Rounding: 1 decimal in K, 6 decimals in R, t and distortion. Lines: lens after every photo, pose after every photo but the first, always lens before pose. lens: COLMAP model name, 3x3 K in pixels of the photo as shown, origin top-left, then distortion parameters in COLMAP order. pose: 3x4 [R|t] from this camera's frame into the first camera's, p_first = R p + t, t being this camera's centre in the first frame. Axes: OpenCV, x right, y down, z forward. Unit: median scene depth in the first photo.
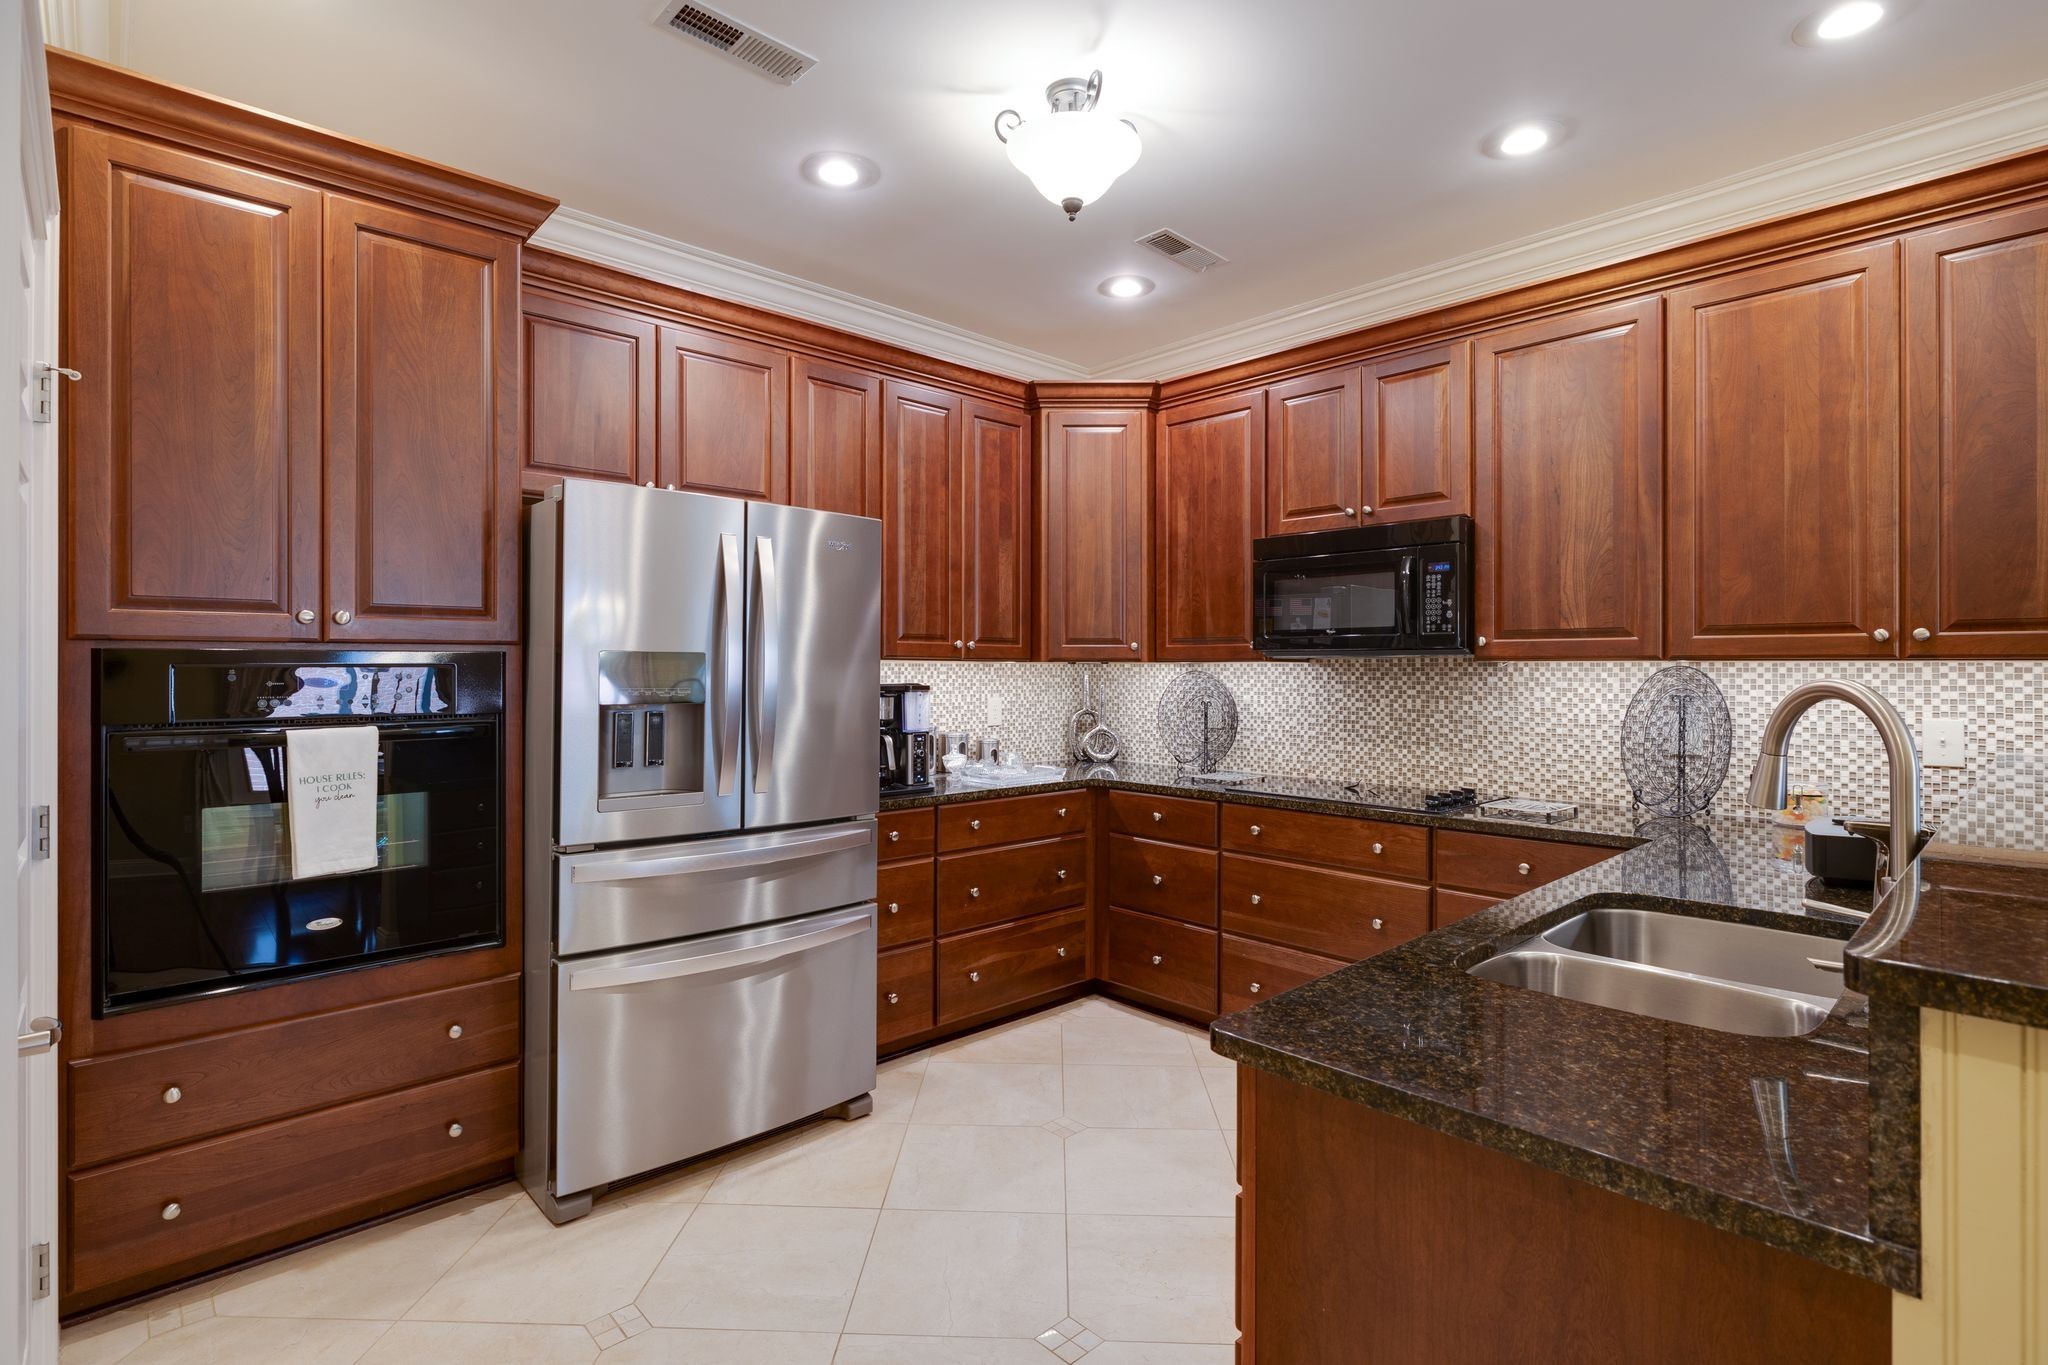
lens RADIAL K [[1007.0, 0, 1033.0], [0, 1007.0, 668.7], [0, 0, 1]] dist [-0.002834, 0.000379]
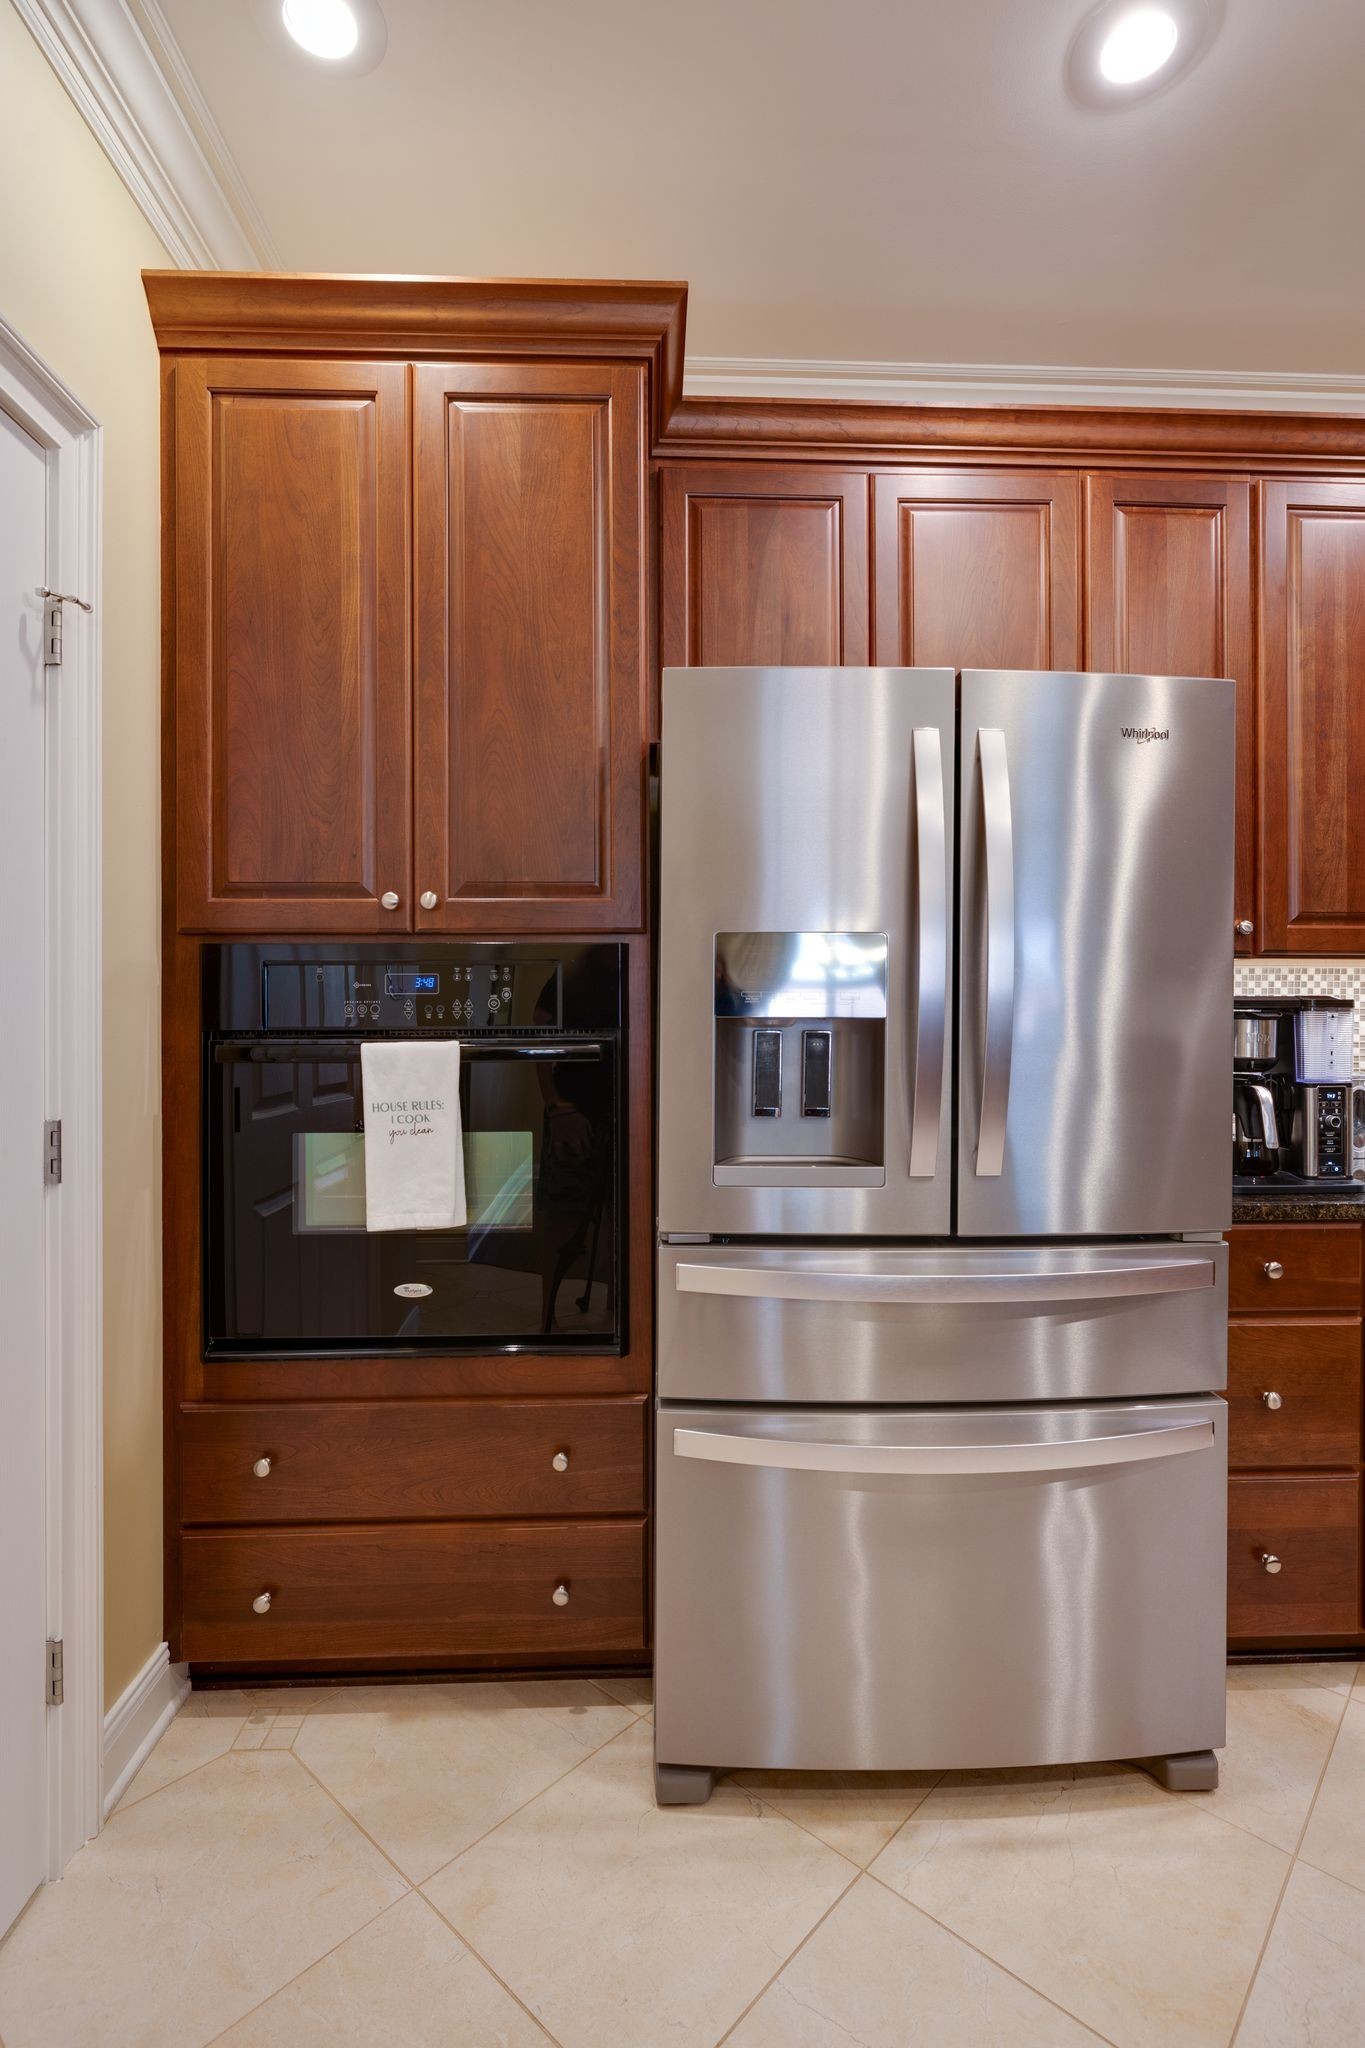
lens RADIAL K [[1007.0, 0, 664.9], [0, 1007.0, 1000.7], [0, 0, 1]] dist [-0.002834, 0.000379]
pose [[0.750057, -0.002714, -0.661368, -0.029670], [0.000802, 0.999995, -0.003194, 0.026100], [0.661373, 0.001866, 0.750055, 0.473345]]
